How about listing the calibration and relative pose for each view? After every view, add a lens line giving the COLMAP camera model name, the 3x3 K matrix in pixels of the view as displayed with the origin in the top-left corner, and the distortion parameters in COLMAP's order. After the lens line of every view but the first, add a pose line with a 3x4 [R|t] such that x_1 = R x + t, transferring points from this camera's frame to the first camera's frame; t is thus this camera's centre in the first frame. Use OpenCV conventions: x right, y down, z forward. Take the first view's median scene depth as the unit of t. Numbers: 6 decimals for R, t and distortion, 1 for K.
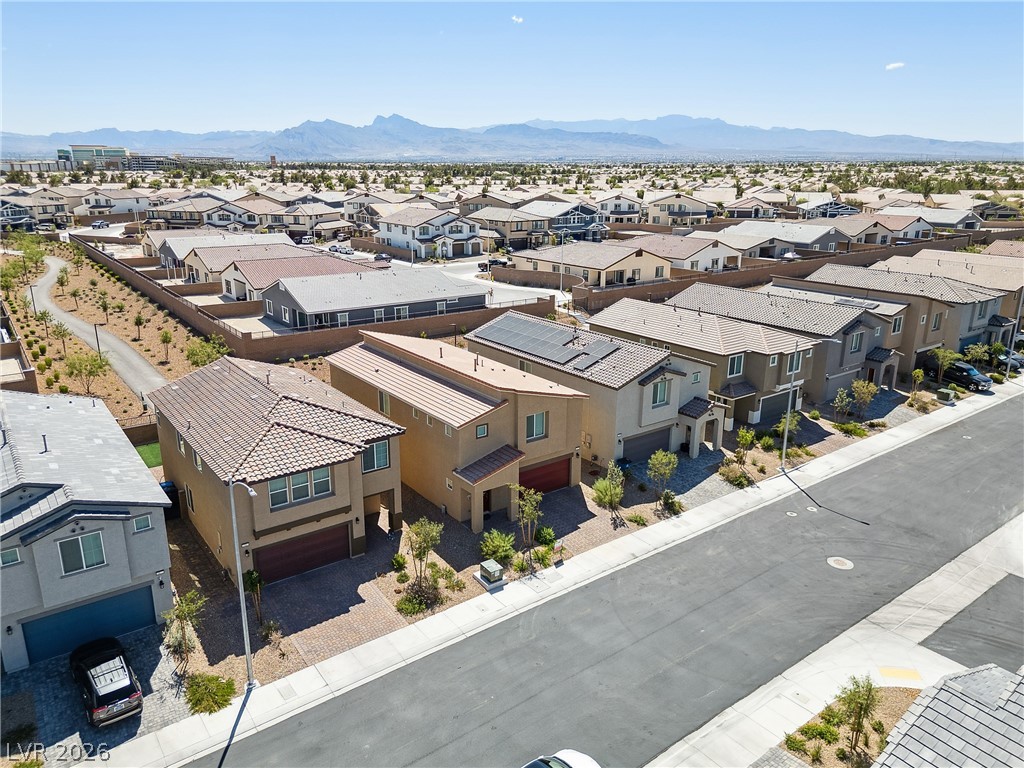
lens RADIAL K [[725.9, 0, 507.4], [0, 725.9, 385.3], [0, 0, 1]] dist [0.072304, -0.074895]
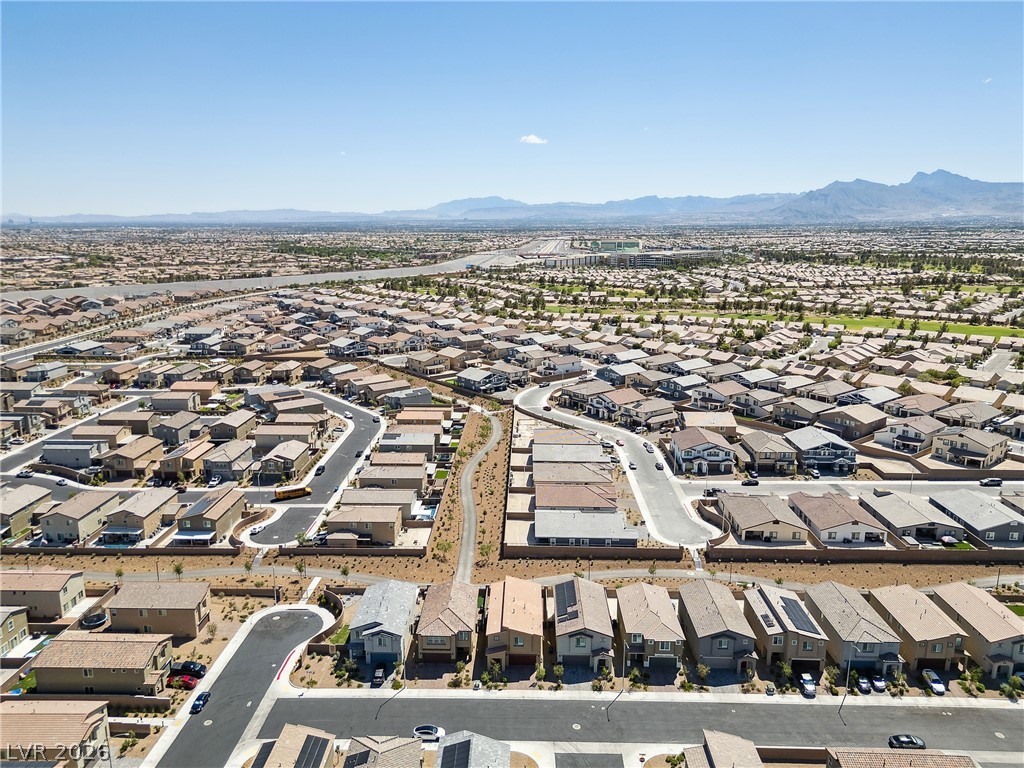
lens RADIAL K [[725.9, 0, 507.4], [0, 725.9, 385.3], [0, 0, 1]] dist [0.072304, -0.074895]
pose [[0.788319, 0.131558, -0.601037, 0.615496], [-0.174940, 0.984480, -0.013963, -0.341102], [0.589872, 0.116153, 0.799099, -0.560751]]
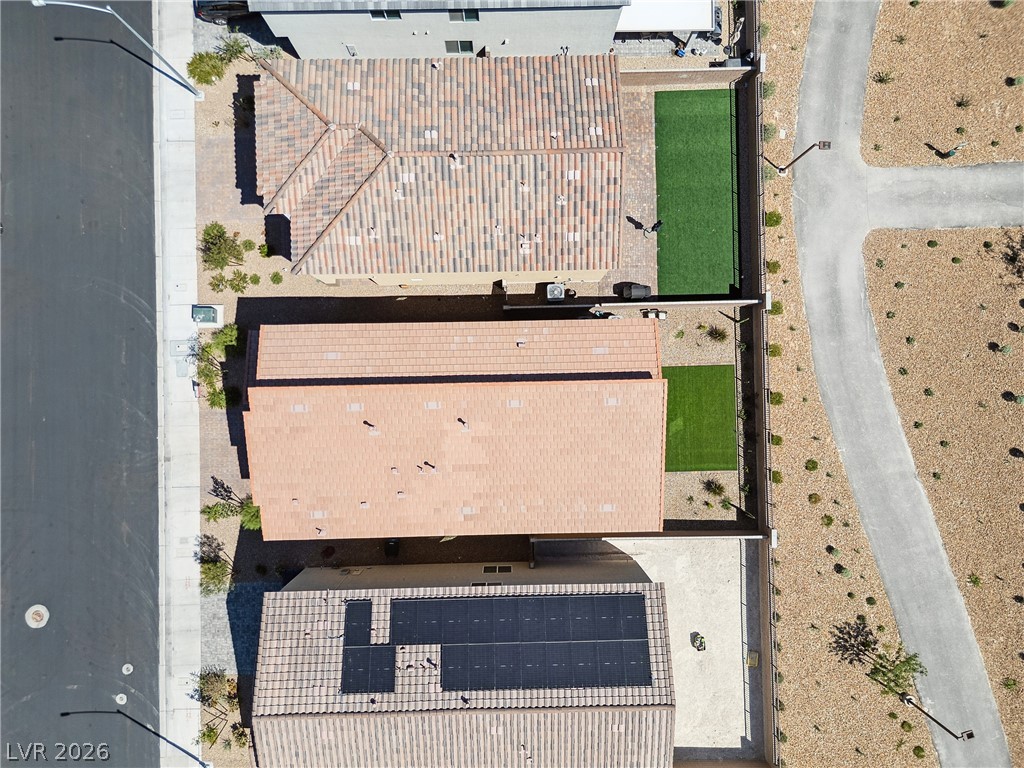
lens RADIAL K [[725.9, 0, 507.4], [0, 725.9, 385.3], [0, 0, 1]] dist [0.072304, -0.074895]
pose [[-0.575608, 0.817432, -0.021932, -0.054332], [-0.244946, -0.146769, 0.958363, -0.288508], [0.780178, 0.557014, 0.284708, 0.352851]]
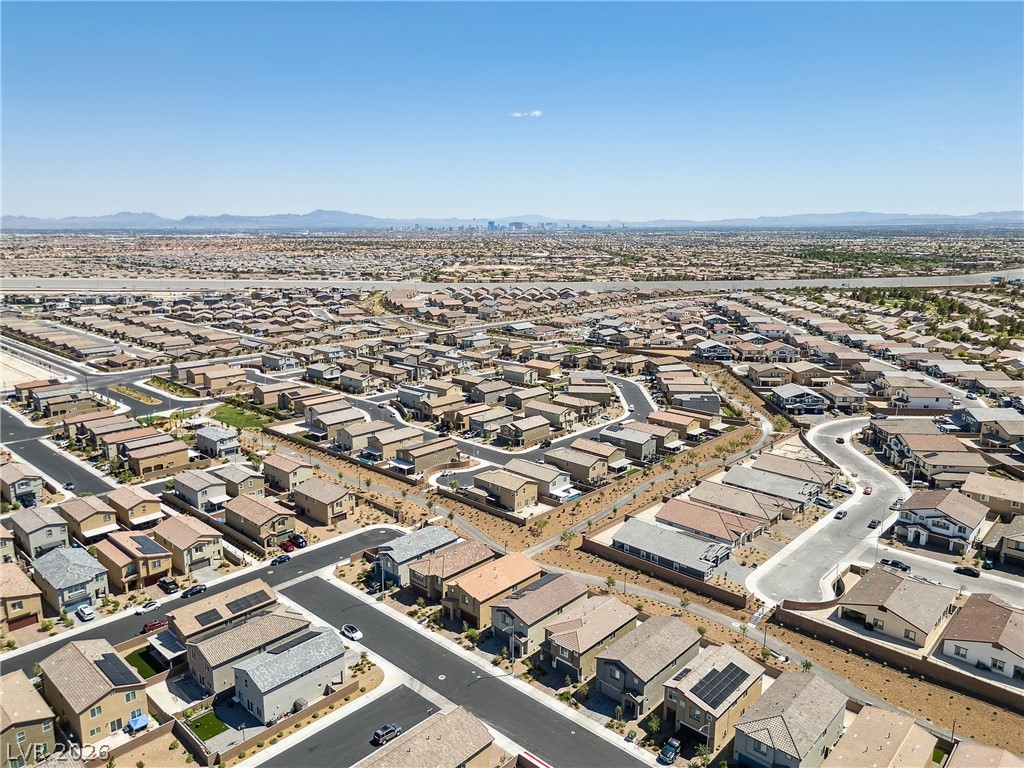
lens RADIAL K [[725.9, 0, 507.4], [0, 725.9, 385.3], [0, 0, 1]] dist [0.072304, -0.074895]
pose [[0.183650, 0.209502, -0.960407, 1.139468], [-0.287863, 0.945654, 0.151238, -0.529063], [0.939898, 0.248691, 0.233977, 0.065070]]
